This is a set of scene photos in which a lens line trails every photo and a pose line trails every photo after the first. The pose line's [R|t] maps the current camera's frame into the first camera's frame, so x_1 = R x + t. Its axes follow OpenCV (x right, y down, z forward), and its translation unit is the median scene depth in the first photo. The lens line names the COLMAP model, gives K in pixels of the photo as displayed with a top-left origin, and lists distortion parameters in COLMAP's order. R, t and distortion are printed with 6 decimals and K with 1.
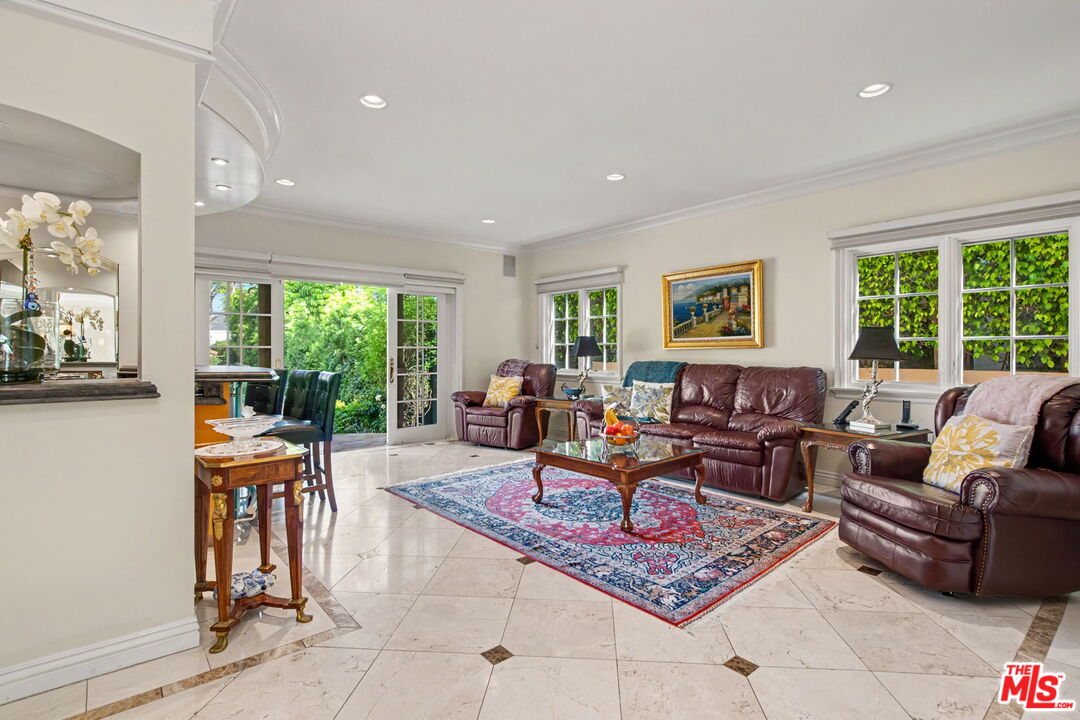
lens RADIAL K [[532.3, 0, 541.3], [0, 532.3, 355.0], [0, 0, 1]] dist [-0.003834, -0.000377]
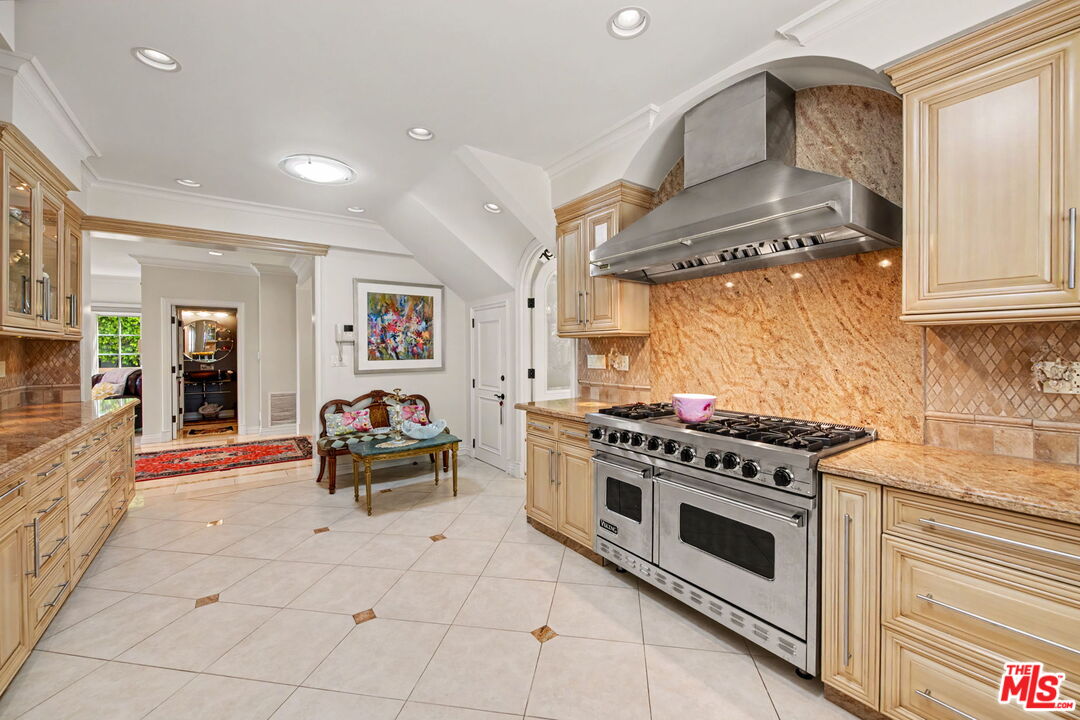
lens RADIAL K [[430.5, 0, 547.2], [0, 430.5, 352.3], [0, 0, 1]] dist [-0.008605, 0.000434]
pose [[0.070949, -0.003332, 0.997474, -0.954245], [0.007528, 0.999968, 0.002805, -0.030081], [-0.997452, 0.007310, 0.070972, -1.124340]]
